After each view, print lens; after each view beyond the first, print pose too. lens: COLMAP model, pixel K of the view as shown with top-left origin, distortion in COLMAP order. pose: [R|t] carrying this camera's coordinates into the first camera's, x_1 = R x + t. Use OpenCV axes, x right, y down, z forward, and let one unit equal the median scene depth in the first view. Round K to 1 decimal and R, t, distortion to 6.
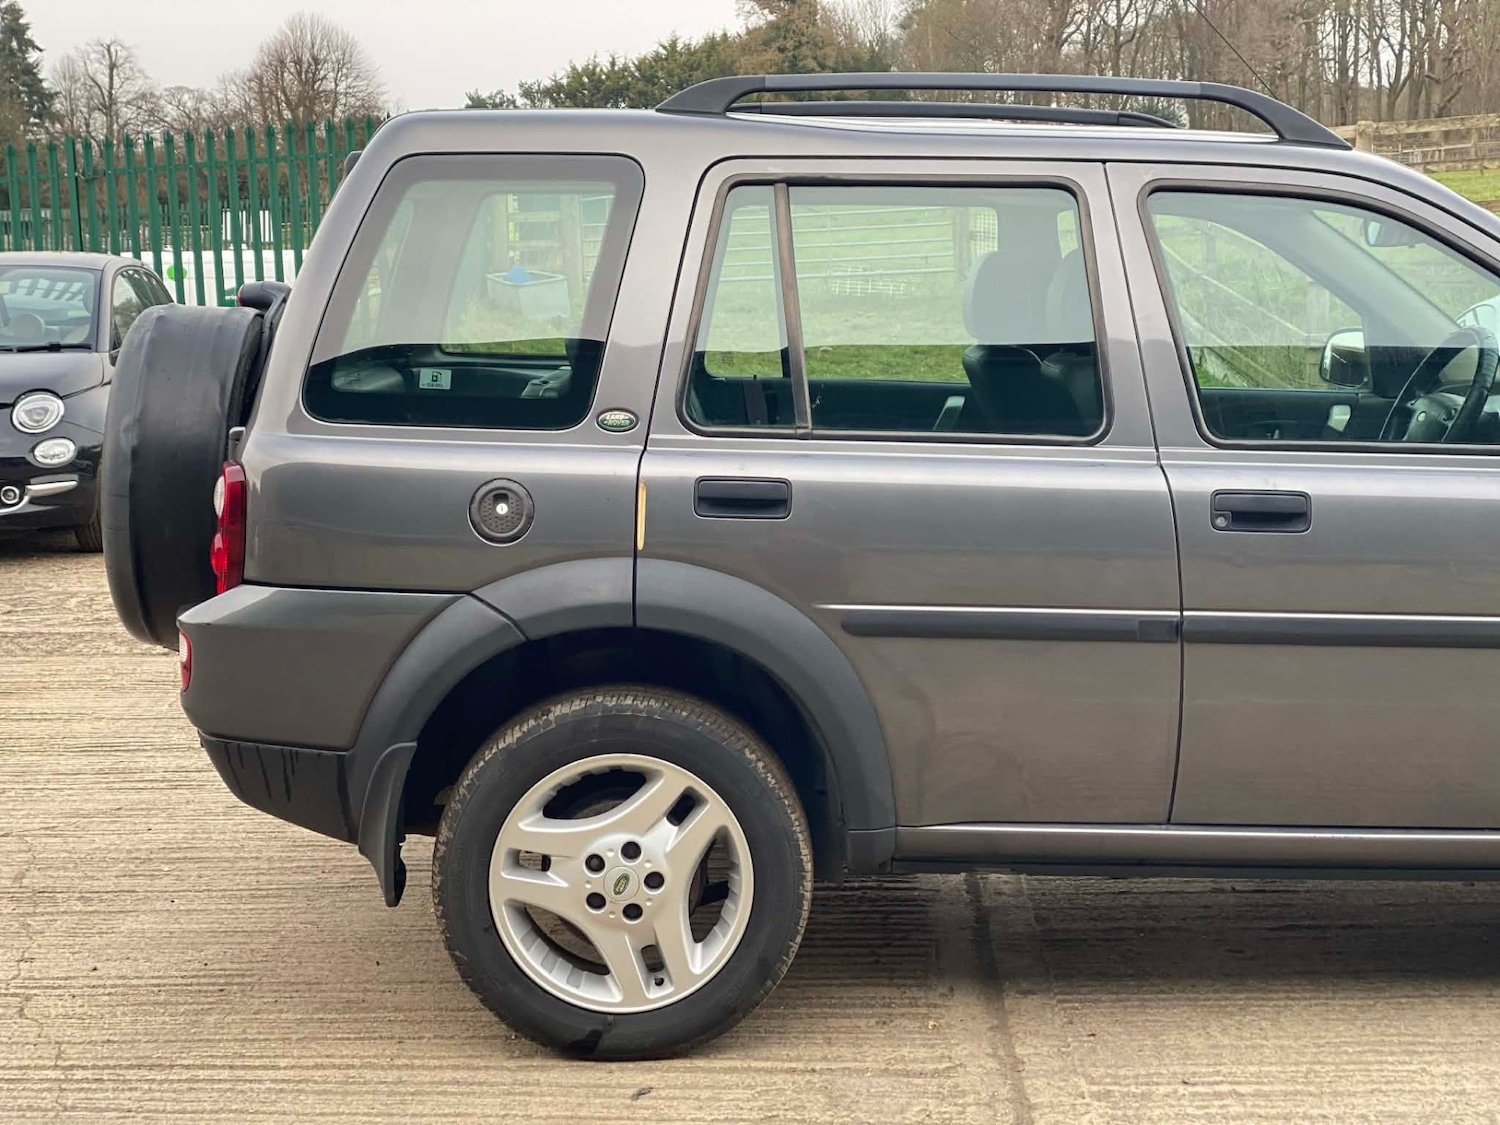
lens RADIAL K [[2191.8, 0, 739.3], [0, 2191.8, 561.3], [0, 0, 1]] dist [0.123376, 0.000000]
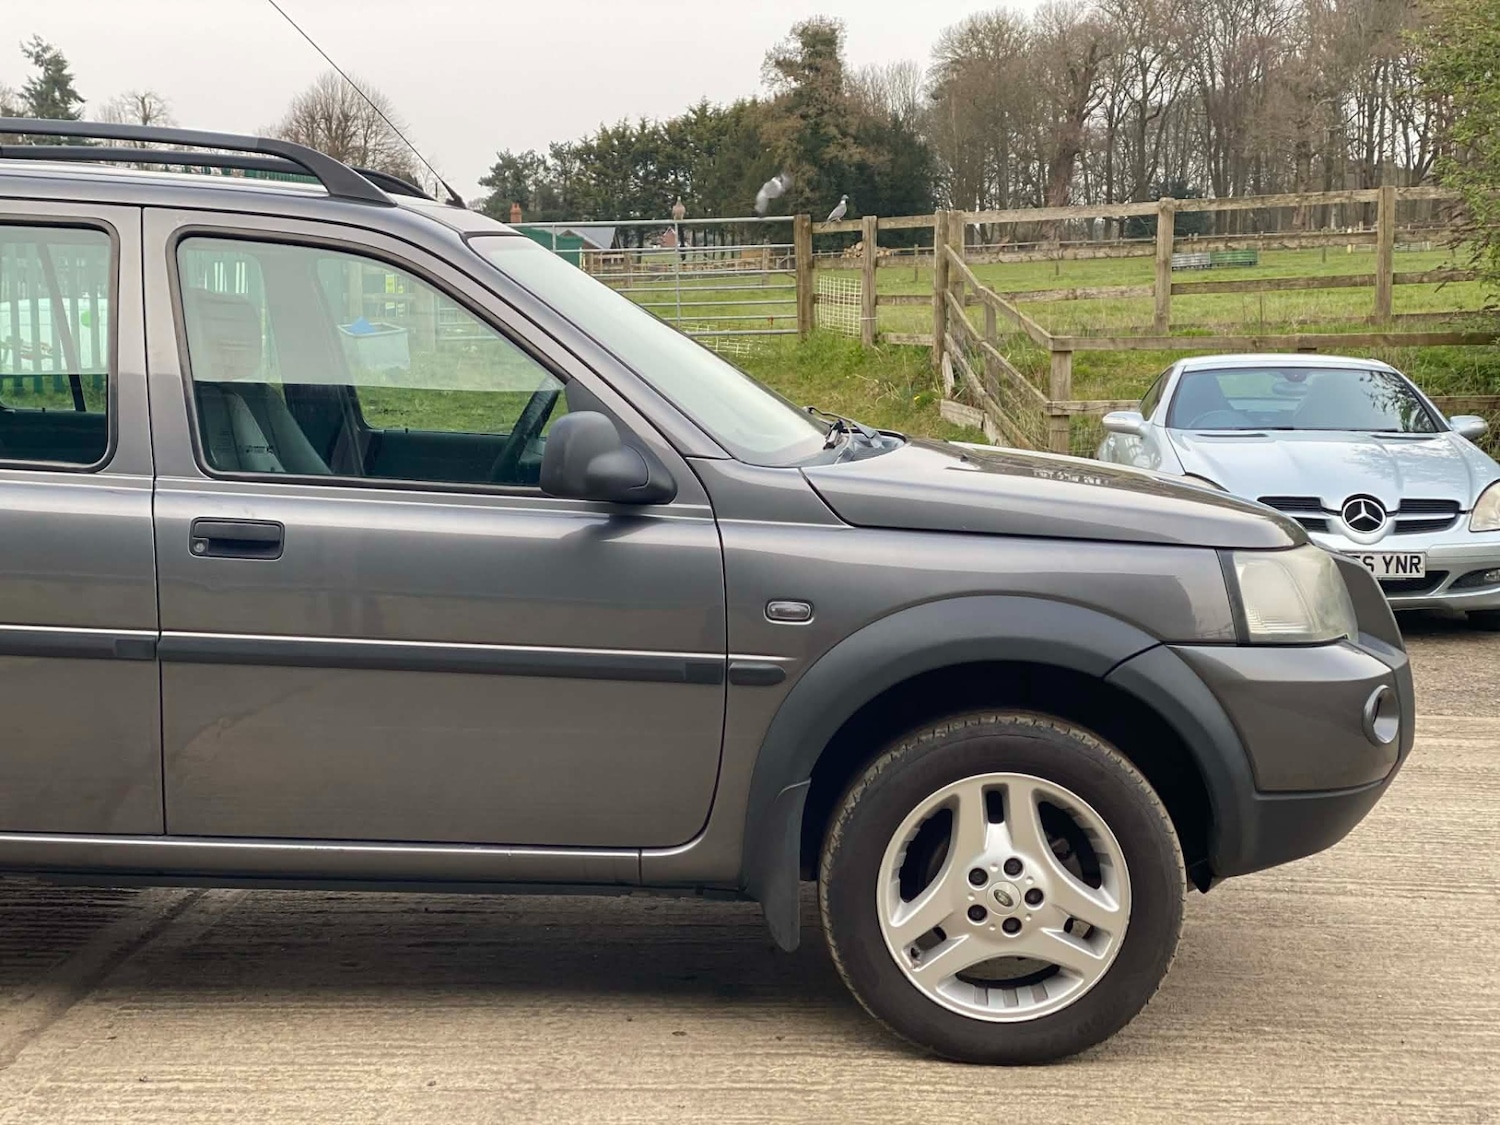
lens RADIAL K [[2191.8, 0, 763.4], [0, 2191.8, 568.0], [0, 0, 1]] dist [0.123376, 0.000000]
pose [[0.999701, 0.023839, -0.005516, 0.473650], [-0.023972, 0.999391, -0.025347, 0.011727], [0.004909, 0.025472, 0.999663, -0.056282]]
